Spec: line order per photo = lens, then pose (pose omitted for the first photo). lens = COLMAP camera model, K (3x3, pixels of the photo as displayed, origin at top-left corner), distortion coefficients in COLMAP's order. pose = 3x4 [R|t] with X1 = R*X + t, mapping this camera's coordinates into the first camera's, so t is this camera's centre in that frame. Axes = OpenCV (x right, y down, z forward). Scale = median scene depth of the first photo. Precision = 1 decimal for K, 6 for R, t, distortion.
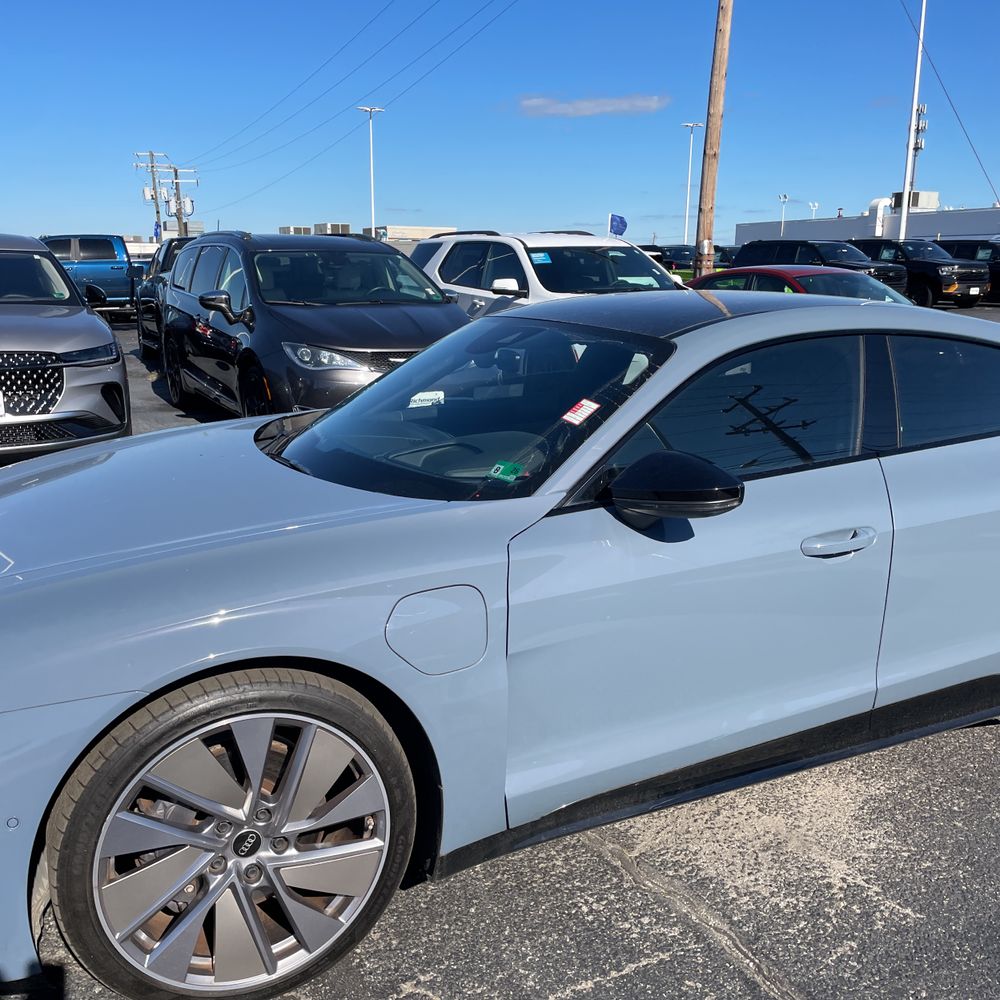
lens RADIAL K [[1010.3, 0, 494.8], [0, 1010.3, 504.4], [0, 0, 1]] dist [0.086529, -0.112319]
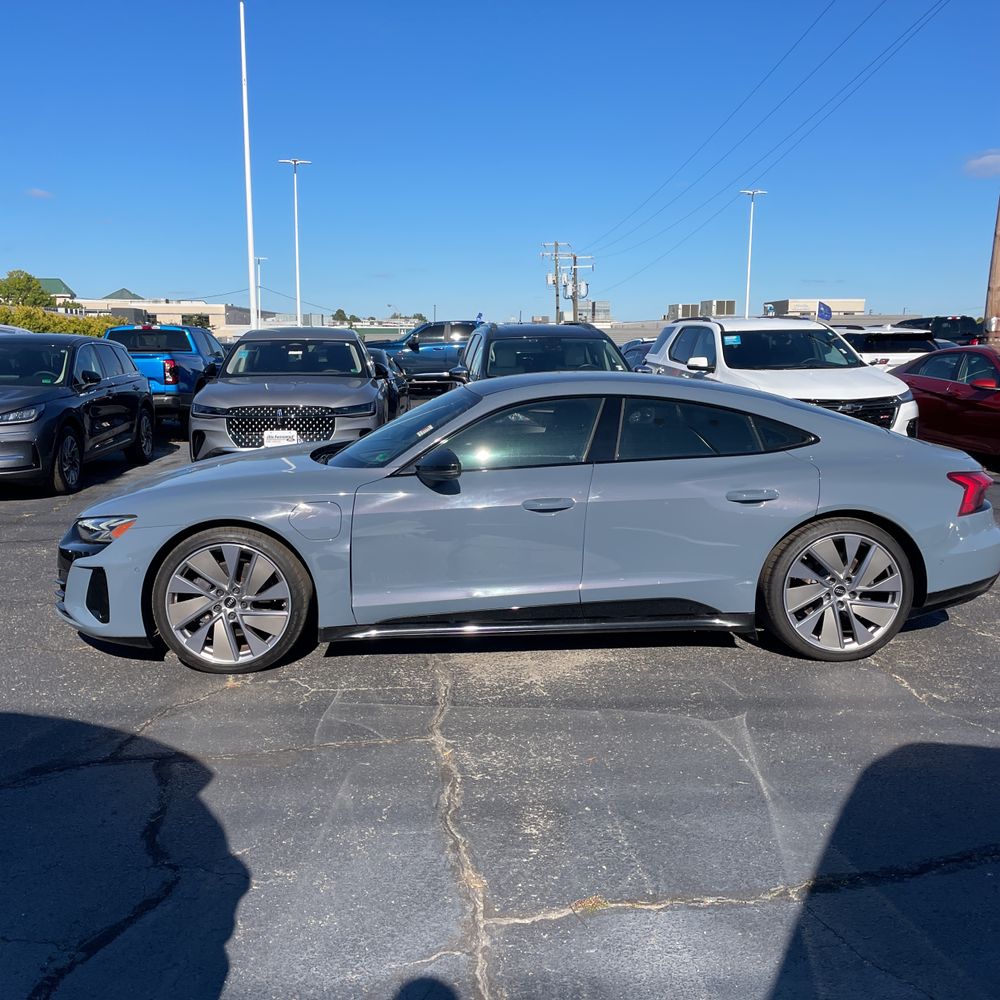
lens RADIAL K [[1012.7, 0, 494.3], [0, 1012.7, 510.1], [0, 0, 1]] dist [0.090218, -0.120270]
pose [[0.925133, 0.058389, -0.375126, 0.375945], [-0.082575, 0.995394, -0.048712, 0.058479], [0.370554, 0.076042, 0.925693, -0.305098]]
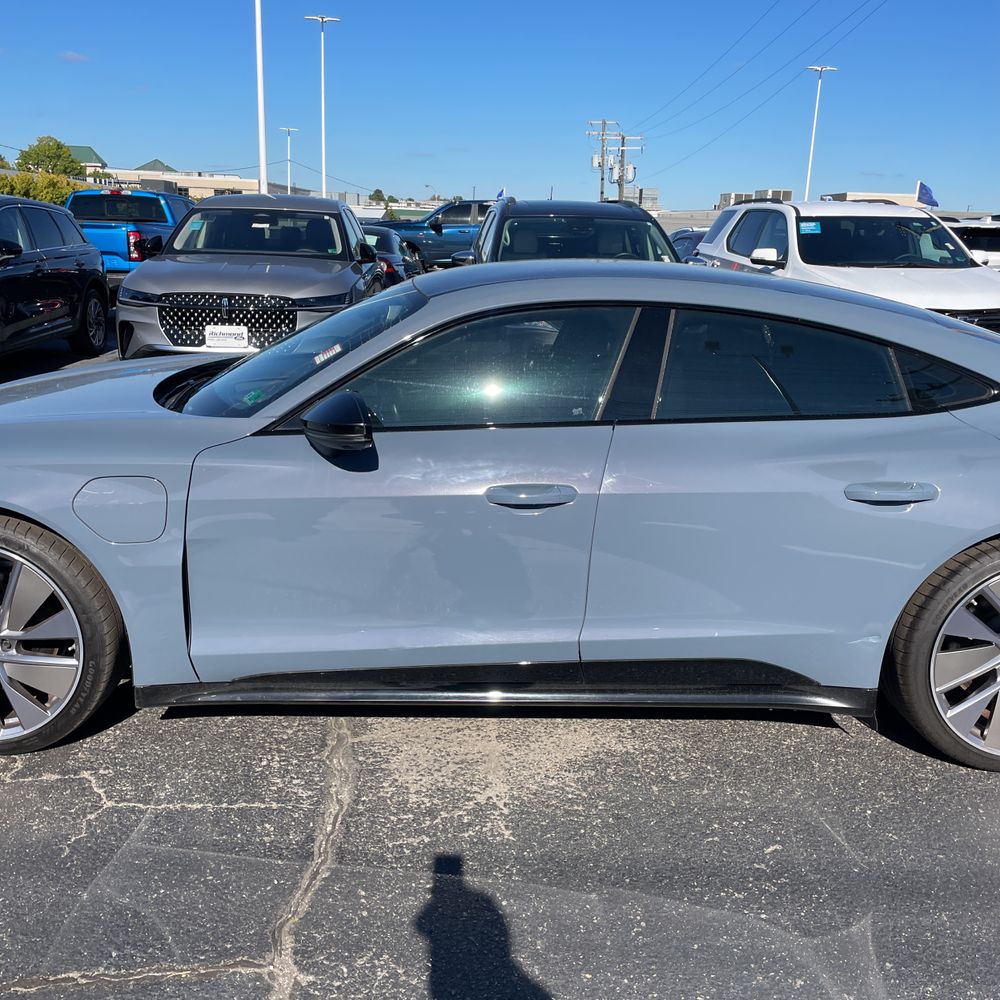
lens RADIAL K [[1012.7, 0, 494.3], [0, 1012.7, 510.1], [0, 0, 1]] dist [0.090218, -0.120270]
pose [[0.909005, 0.135245, -0.394232, 0.288405], [-0.121593, 0.990793, 0.059536, -0.002492], [0.398655, -0.006183, 0.917080, 0.000247]]
